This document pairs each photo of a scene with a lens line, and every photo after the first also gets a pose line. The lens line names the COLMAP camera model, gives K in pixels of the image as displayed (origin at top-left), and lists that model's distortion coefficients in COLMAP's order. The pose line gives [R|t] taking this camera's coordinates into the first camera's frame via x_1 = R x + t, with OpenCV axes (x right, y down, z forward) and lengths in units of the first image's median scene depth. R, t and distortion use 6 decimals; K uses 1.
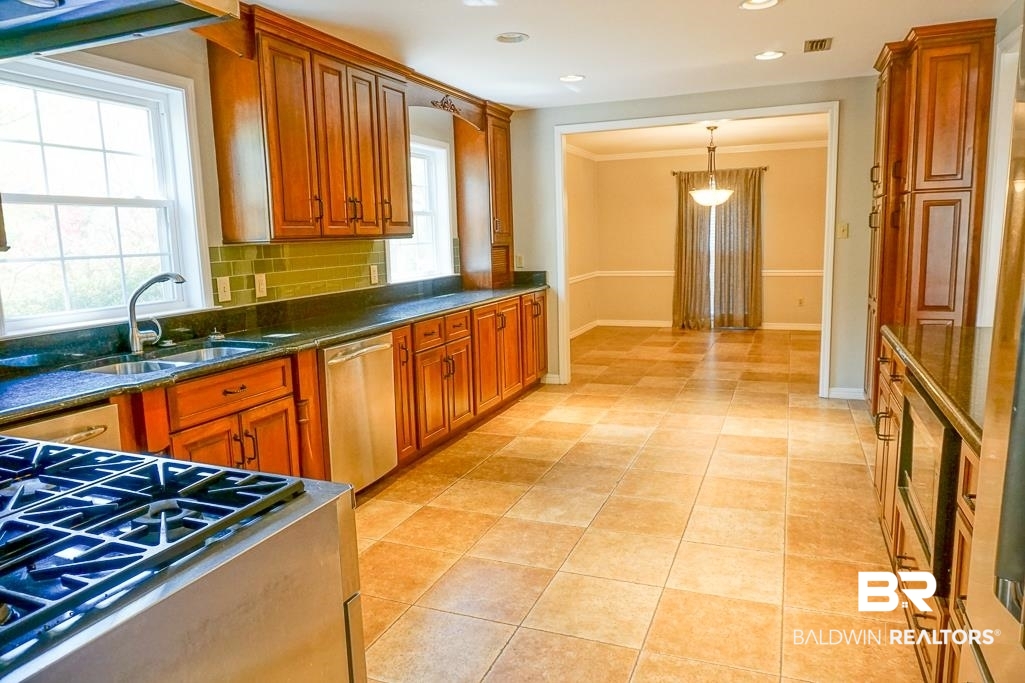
lens RADIAL K [[690.1, 0, 529.6], [0, 690.1, 338.5], [0, 0, 1]] dist [-0.033494, 0.006045]
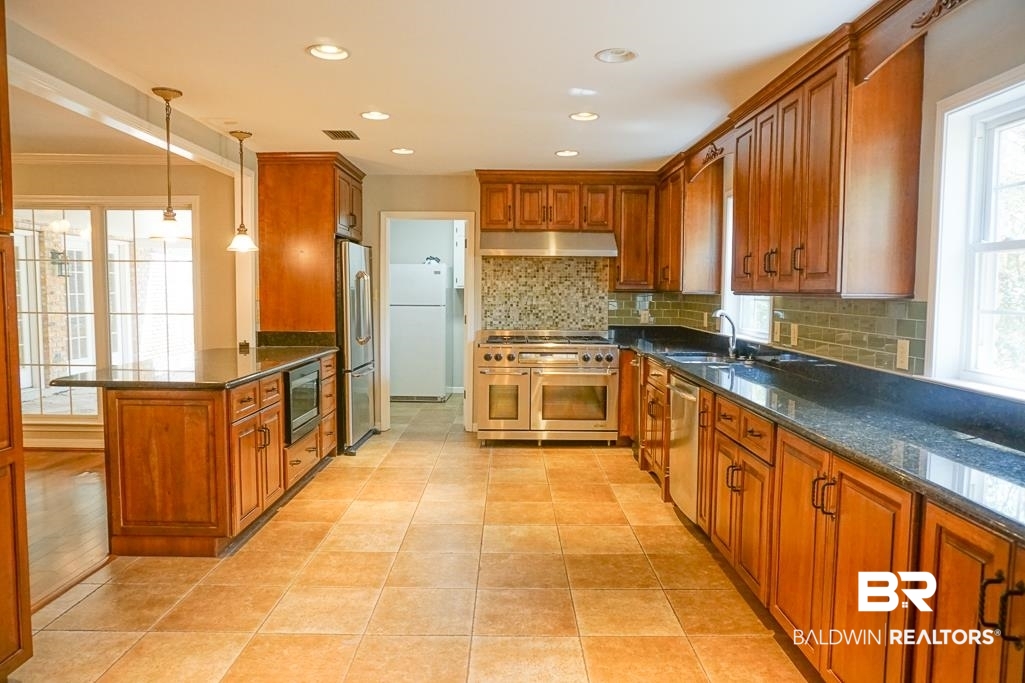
lens RADIAL K [[690.1, 0, 513.8], [0, 690.1, 342.1], [0, 0, 1]] dist [-0.033494, 0.006045]
pose [[-0.932876, 0.047112, -0.357104, 0.368354], [-0.036574, 0.973896, 0.224029, -0.264866], [0.358337, 0.222052, -0.906801, 1.648577]]
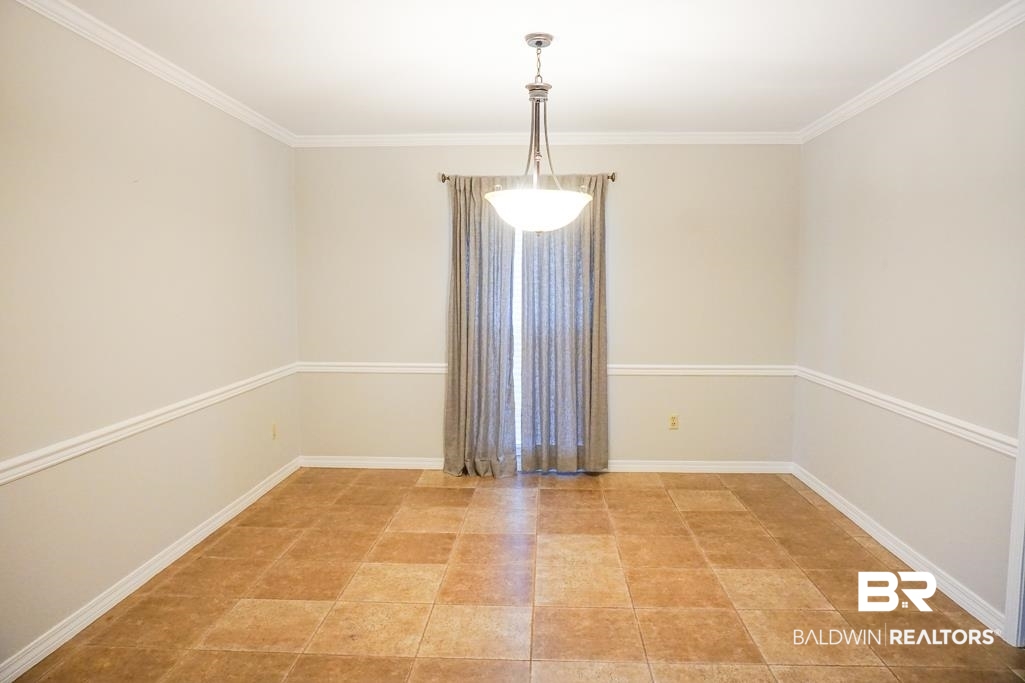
lens RADIAL K [[690.1, 0, 519.0], [0, 690.1, 337.1], [0, 0, 1]] dist [-0.033494, 0.006045]
pose [[0.952666, 0.000677, 0.304017, 0.107042], [0.019408, 0.997822, -0.063039, -0.087016], [-0.303398, 0.065956, 0.950579, 0.501383]]
